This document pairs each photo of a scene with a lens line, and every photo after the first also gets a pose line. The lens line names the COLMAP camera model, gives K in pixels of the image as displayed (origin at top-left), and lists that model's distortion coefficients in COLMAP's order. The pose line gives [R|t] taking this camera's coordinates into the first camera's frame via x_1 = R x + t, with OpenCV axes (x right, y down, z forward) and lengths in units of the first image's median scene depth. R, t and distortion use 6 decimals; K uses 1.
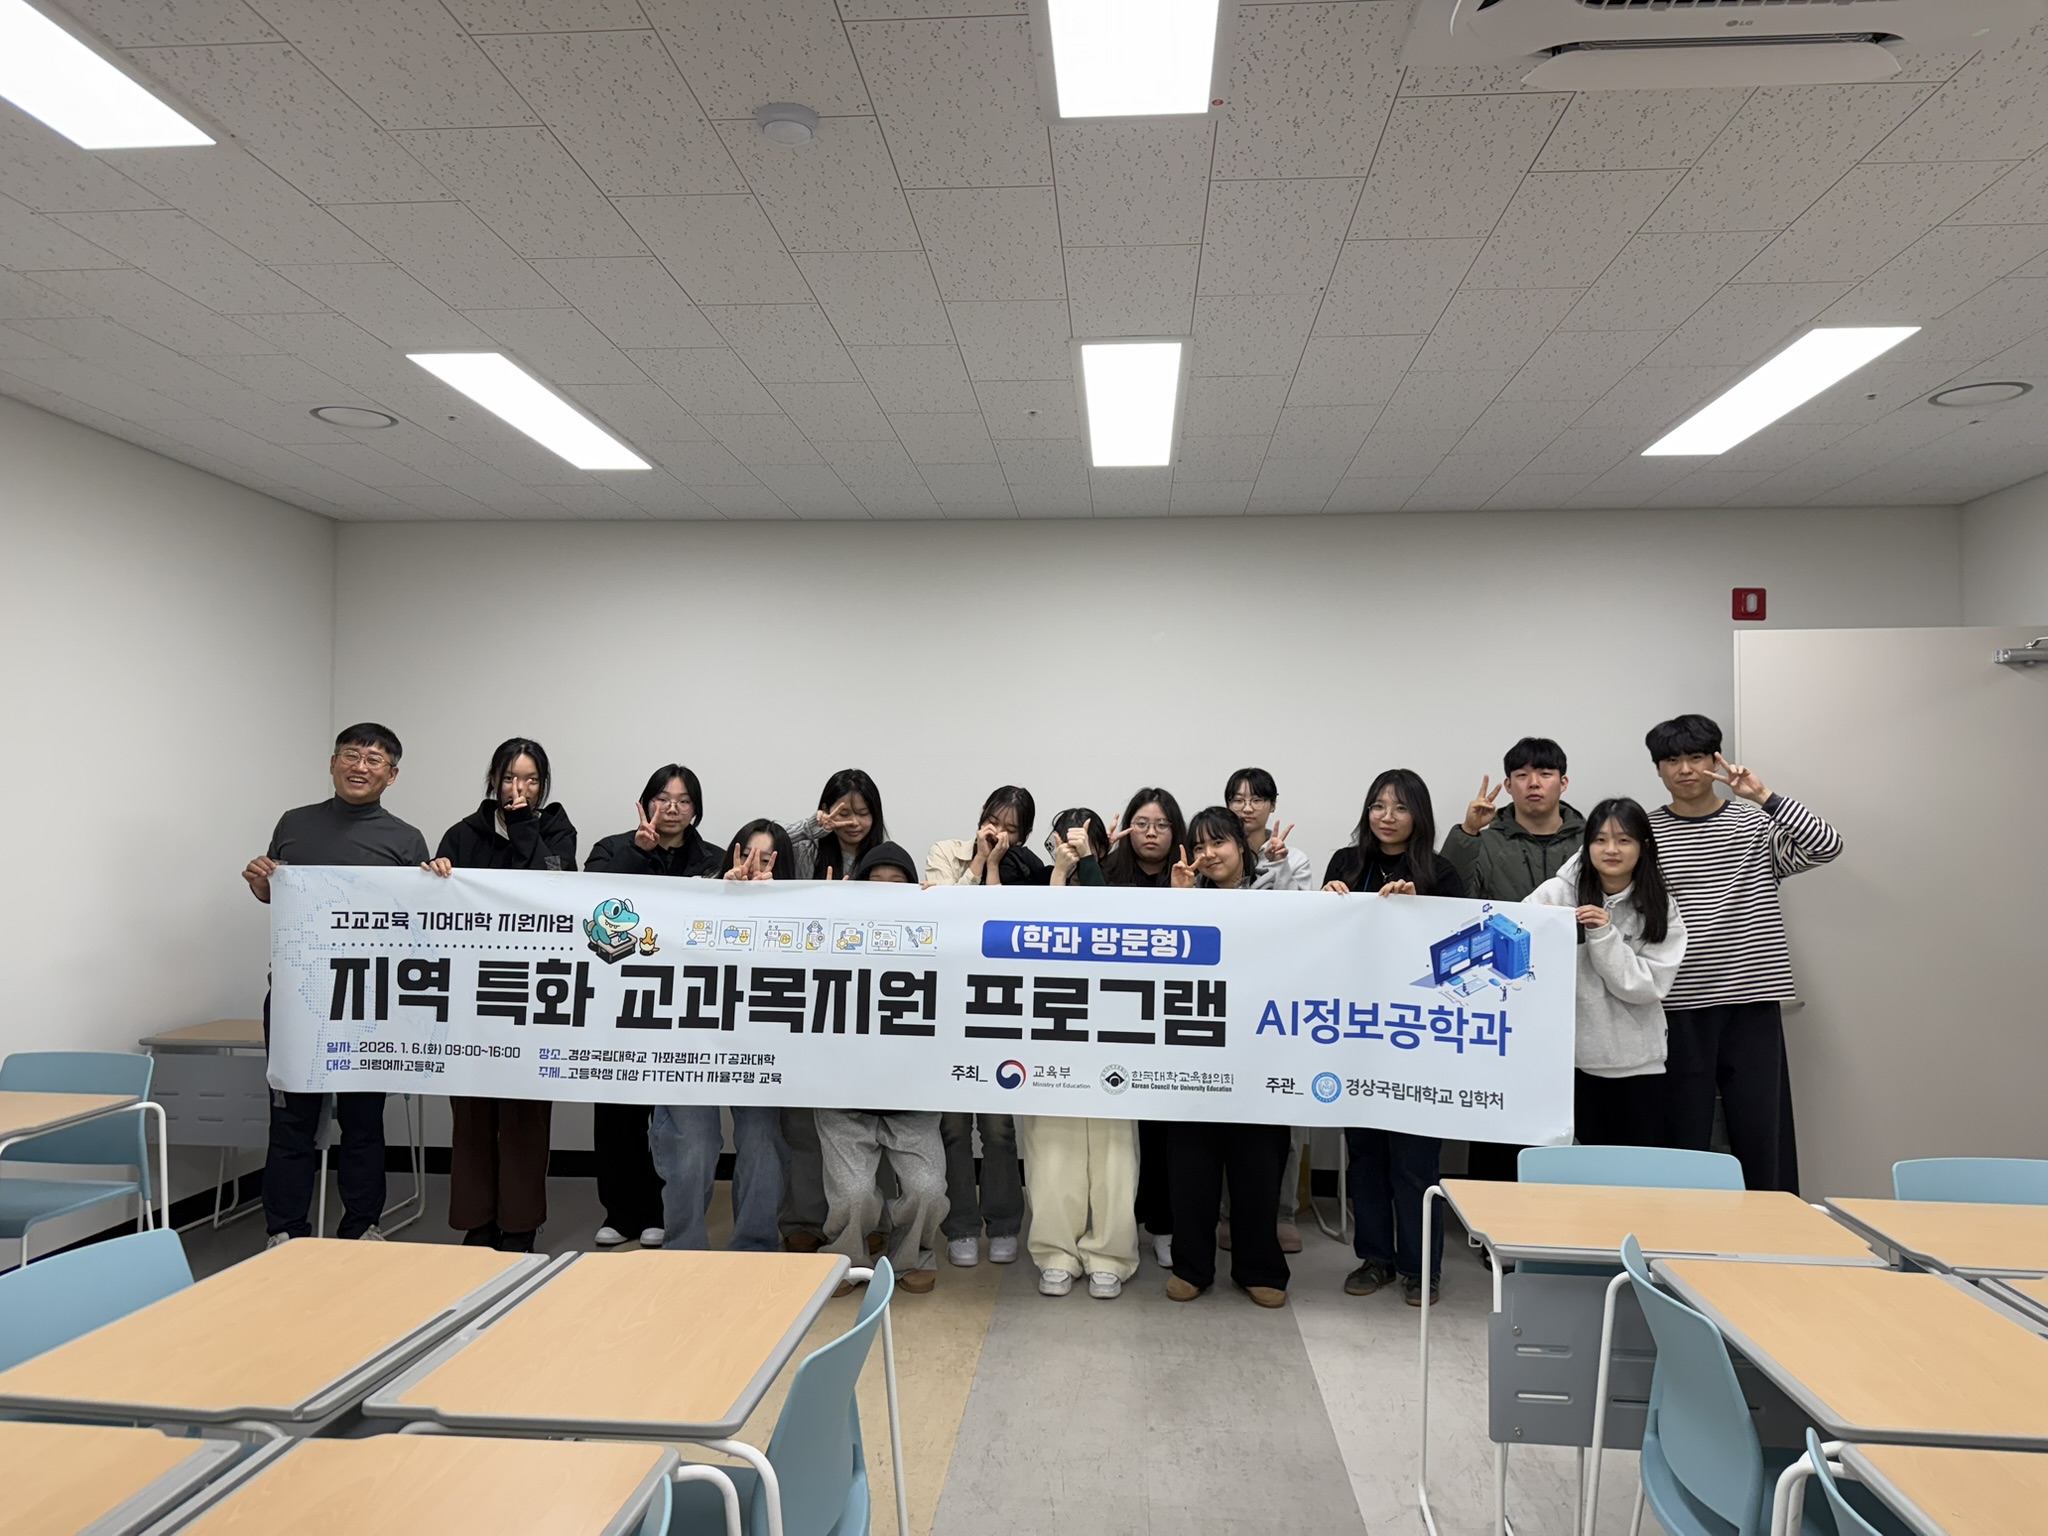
lens RADIAL K [[1790.2, 0, 1024.0], [0, 1790.2, 768.0], [0, 0, 1]] dist [-0.020215, 0.010789]
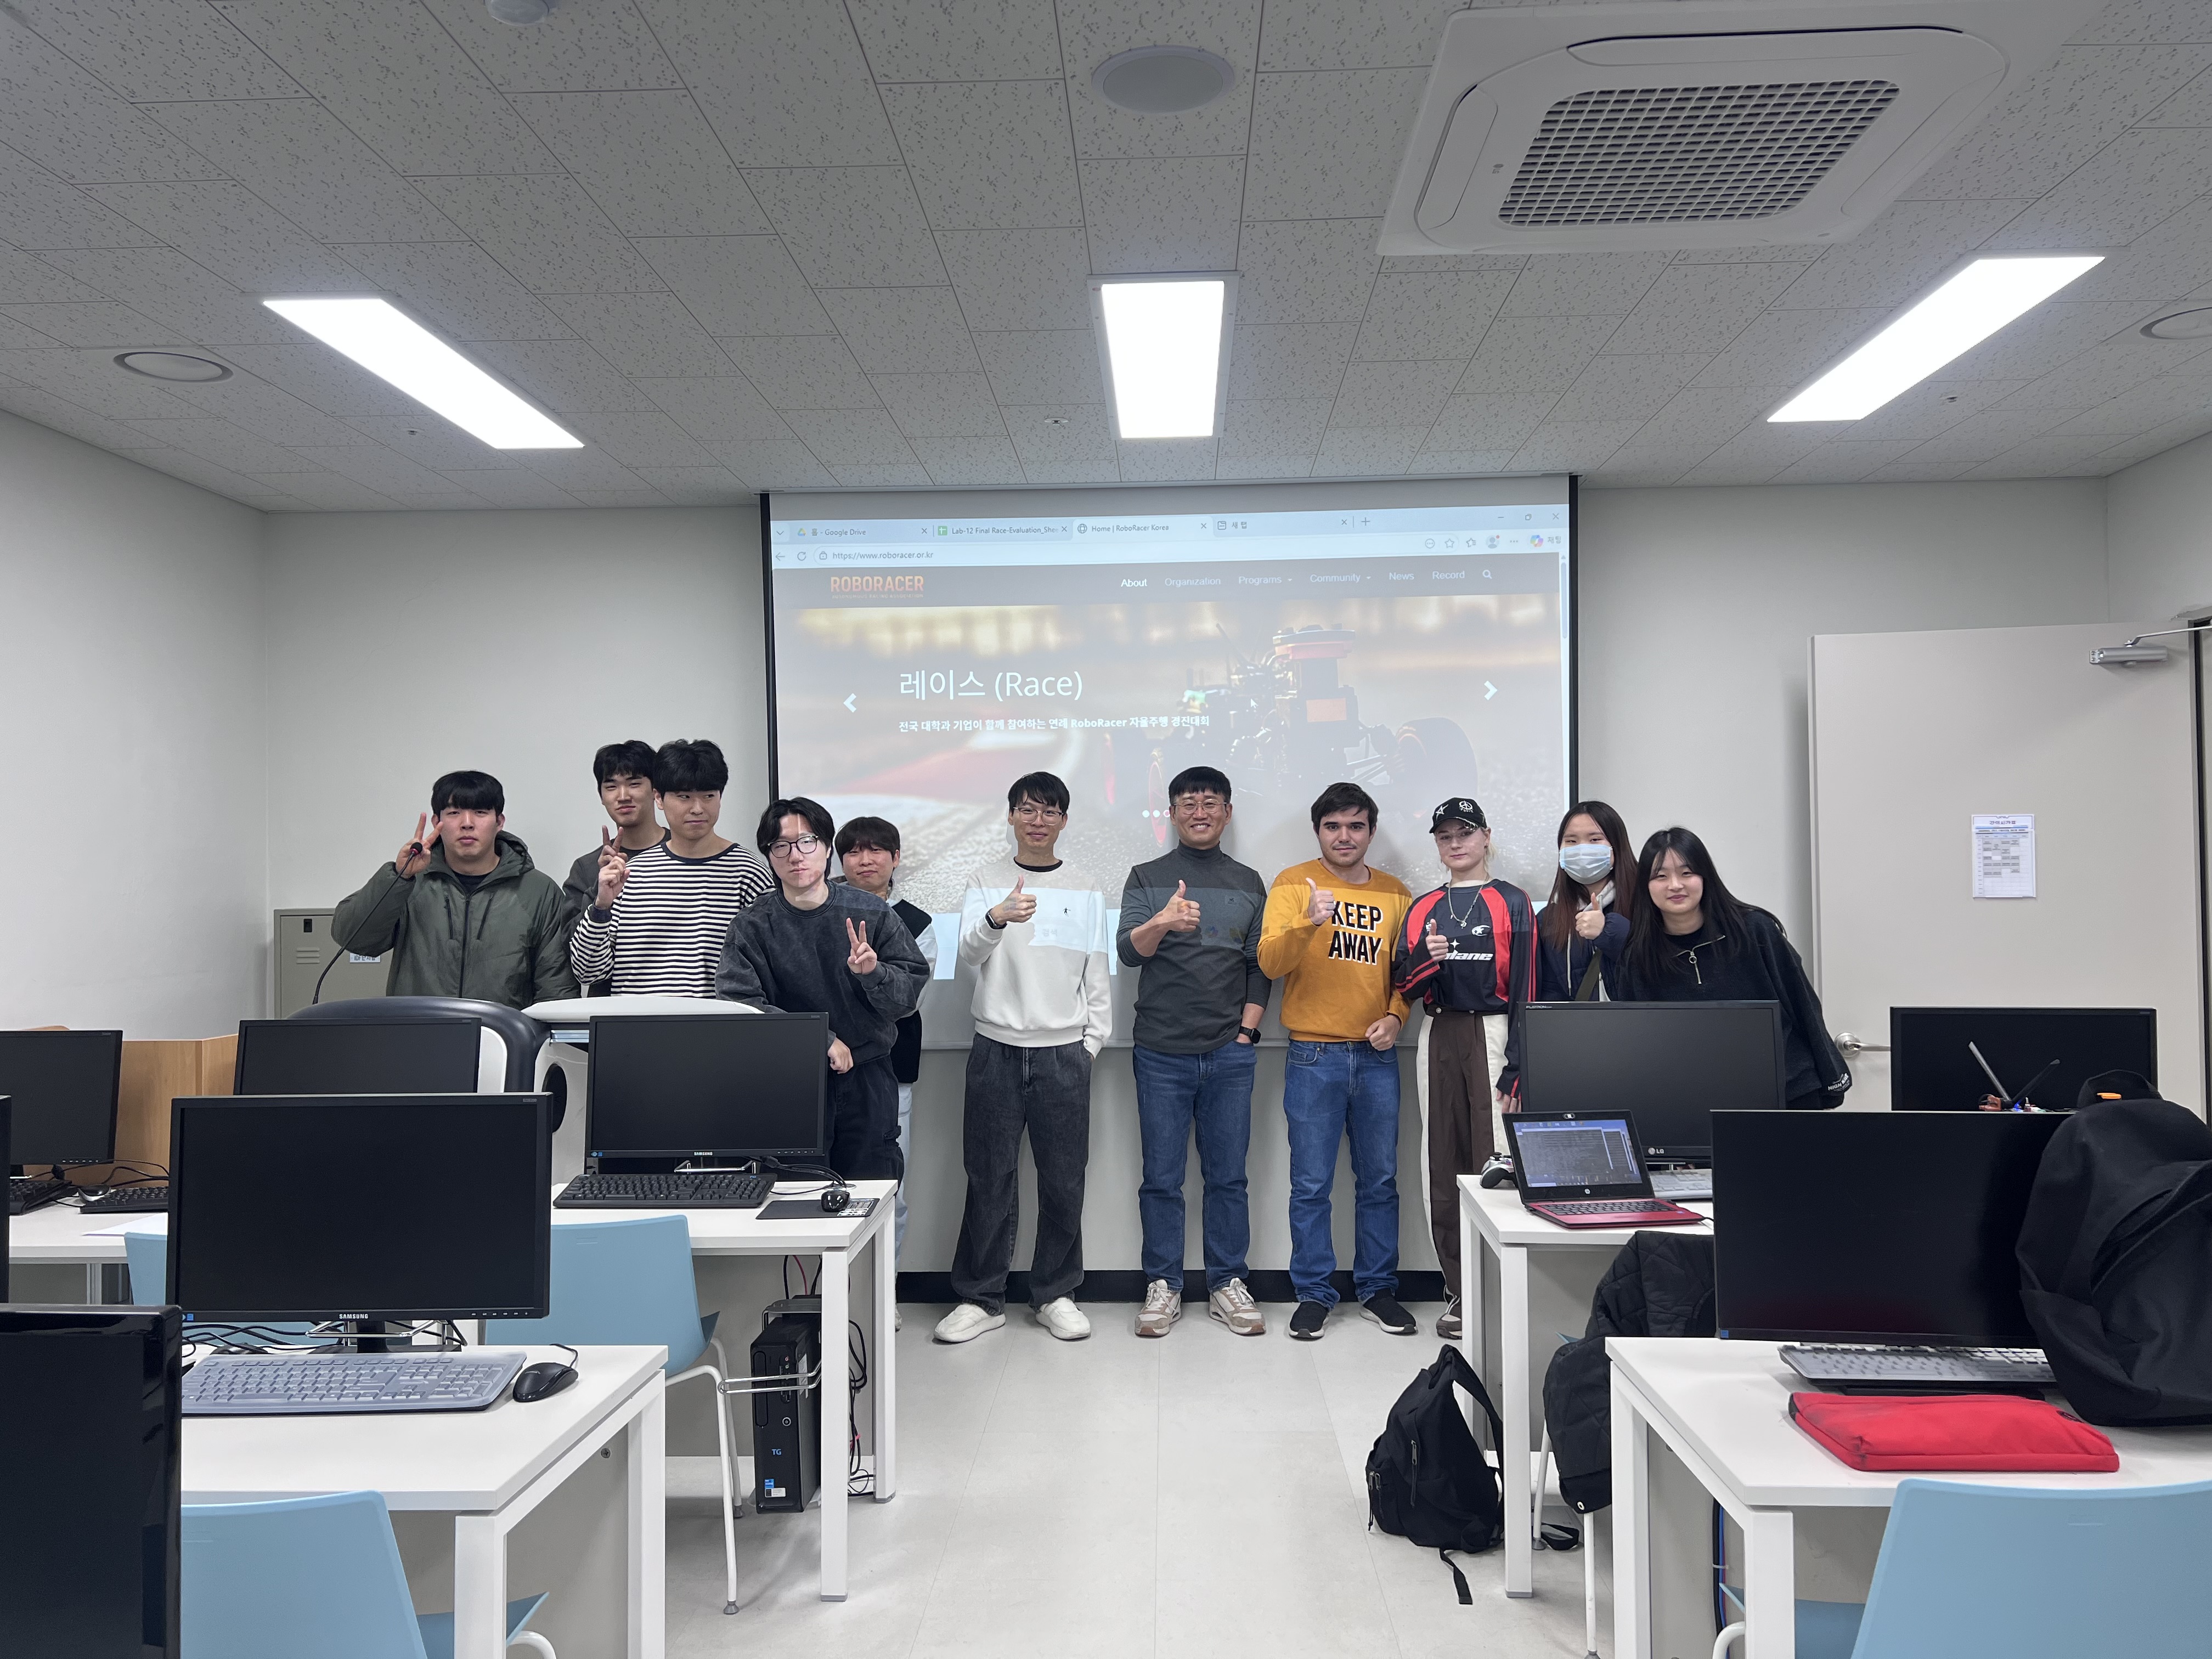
lens RADIAL K [[1860.1, 0, 1122.4], [0, 1860.1, 869.6], [0, 0, 1]] dist [0.200981, -0.281533]
pose [[0.999216, -0.017549, 0.035481, 0.005568], [0.016356, 0.999300, 0.033647, 0.001794], [-0.036046, -0.033041, 0.998804, 0.112799]]
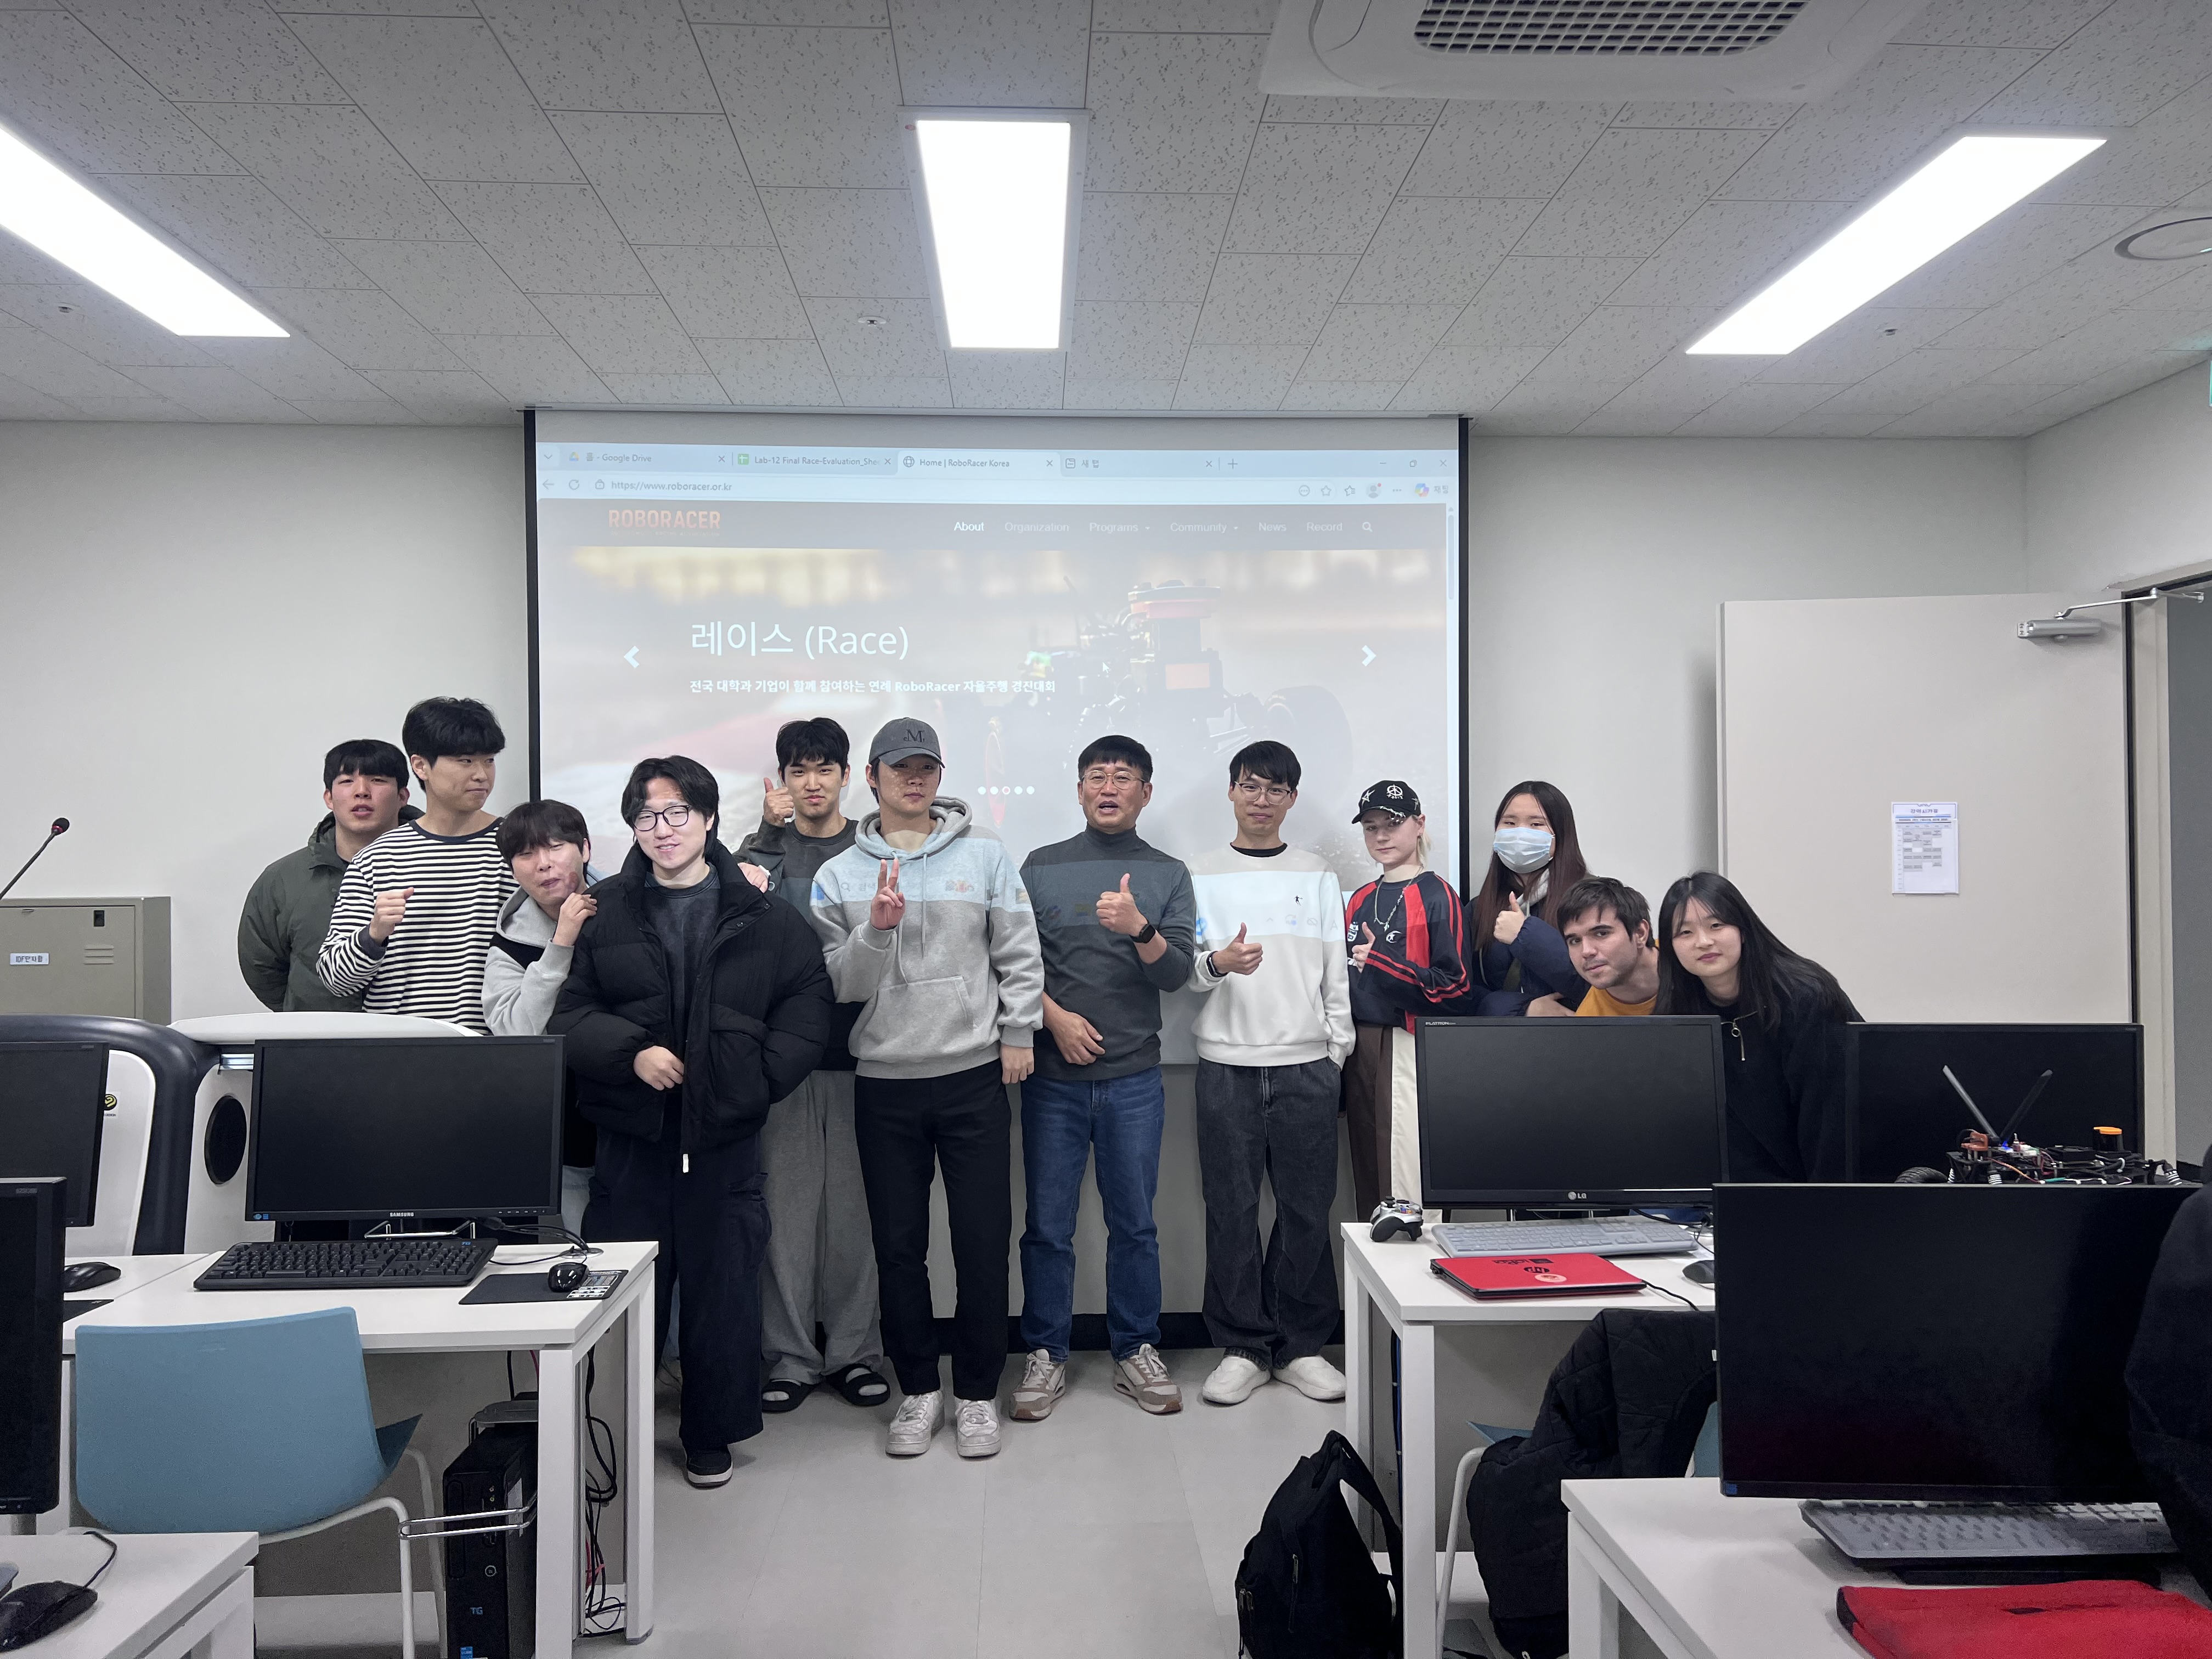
lens RADIAL K [[1860.1, 0, 1122.4], [0, 1860.1, 869.6], [0, 0, 1]] dist [0.200981, -0.281533]
pose [[0.993283, -0.011665, 0.115119, 0.020843], [0.007007, 0.999143, 0.040783, 0.007290], [-0.115497, -0.039703, 0.992514, 0.258761]]
